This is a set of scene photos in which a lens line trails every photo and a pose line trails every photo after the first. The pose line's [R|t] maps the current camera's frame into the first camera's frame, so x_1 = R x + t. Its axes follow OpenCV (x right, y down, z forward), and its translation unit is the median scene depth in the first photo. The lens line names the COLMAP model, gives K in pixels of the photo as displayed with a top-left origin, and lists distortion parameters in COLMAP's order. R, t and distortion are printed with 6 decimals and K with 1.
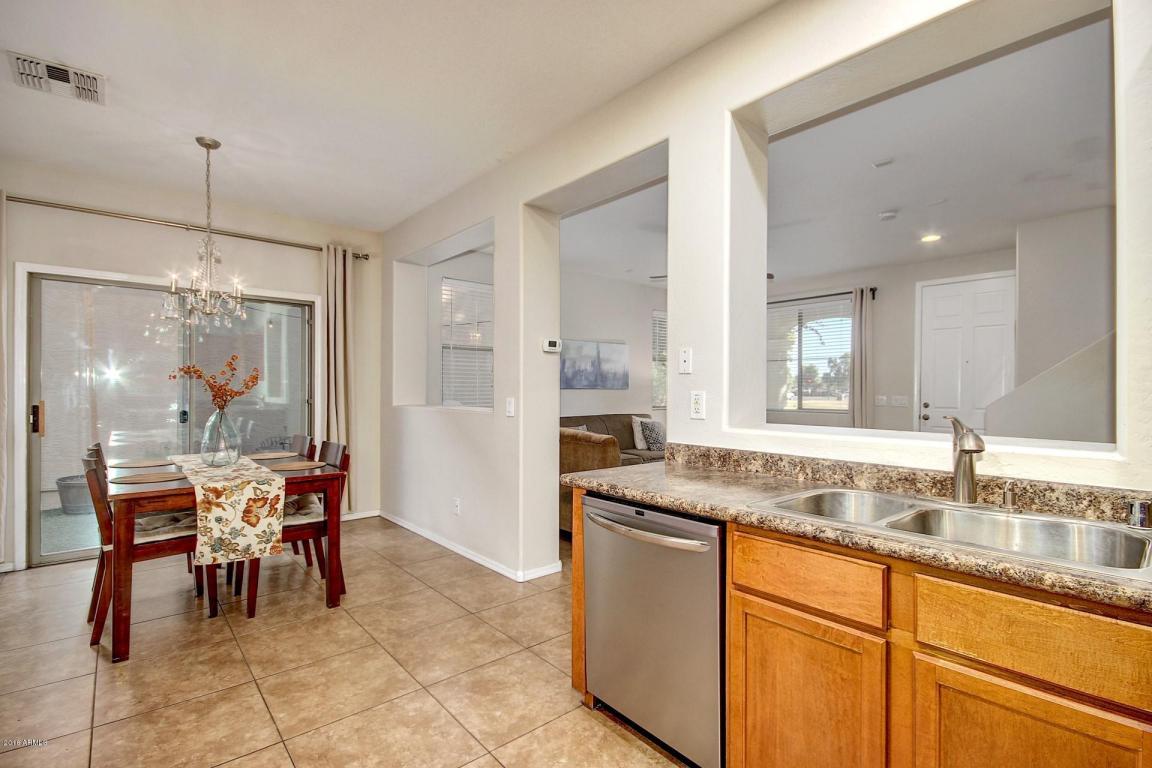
lens RADIAL K [[533.2, 0, 571.2], [0, 533.2, 383.9], [0, 0, 1]] dist [-0.000284, -0.000522]
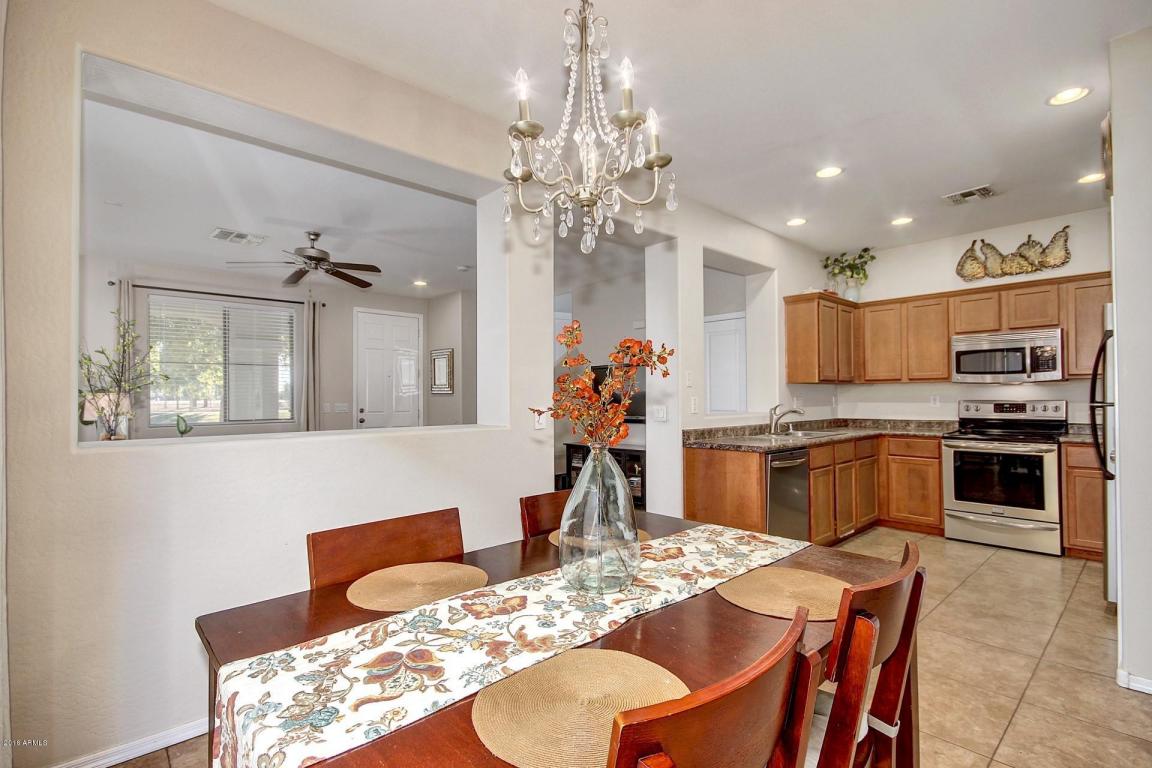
lens RADIAL K [[533.2, 0, 580.6], [0, 533.2, 389.2], [0, 0, 1]] dist [-0.000284, -0.000522]
pose [[-0.030099, 0.010571, 0.999491, -0.486683], [-0.001517, 0.999942, -0.010621, 0.003771], [-0.999546, -0.001836, -0.030082, 0.490003]]
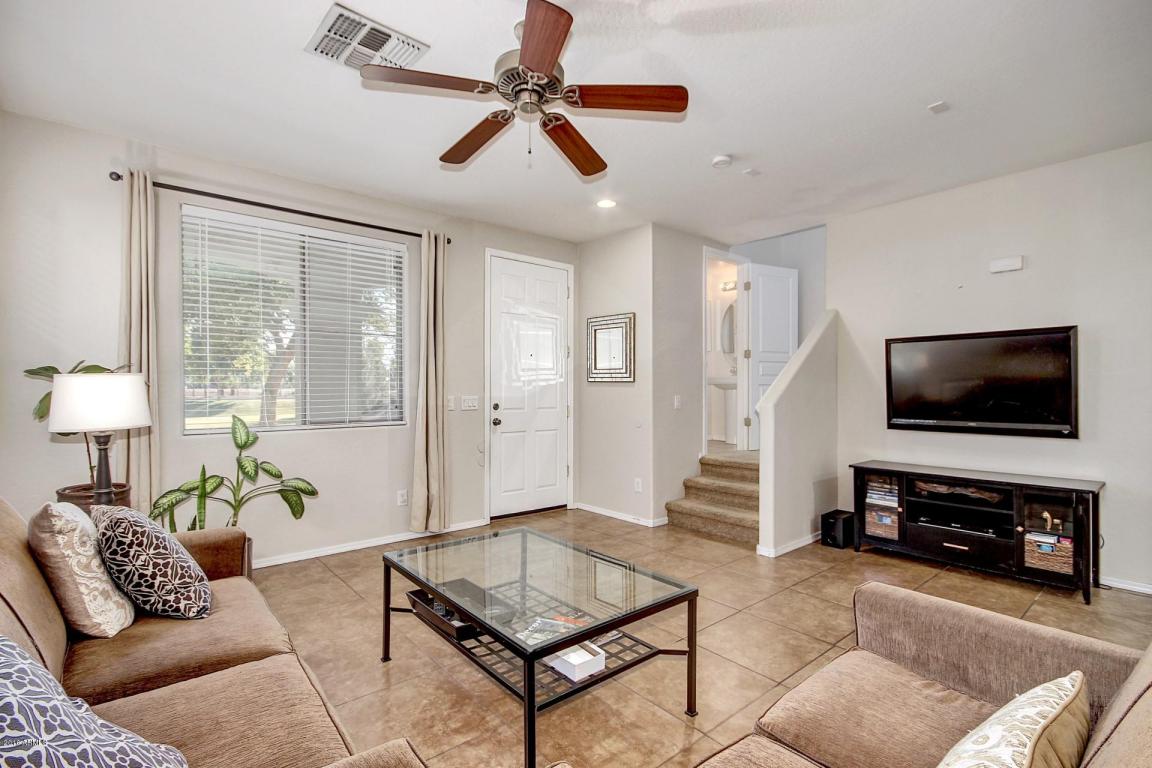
lens RADIAL K [[533.2, 0, 581.7], [0, 533.2, 390.4], [0, 0, 1]] dist [-0.000284, -0.000522]
pose [[0.001551, -0.007871, 0.999968, -0.108650], [-0.009673, 0.999922, 0.007885, 0.008030], [-0.999952, -0.009685, 0.001475, 0.782749]]
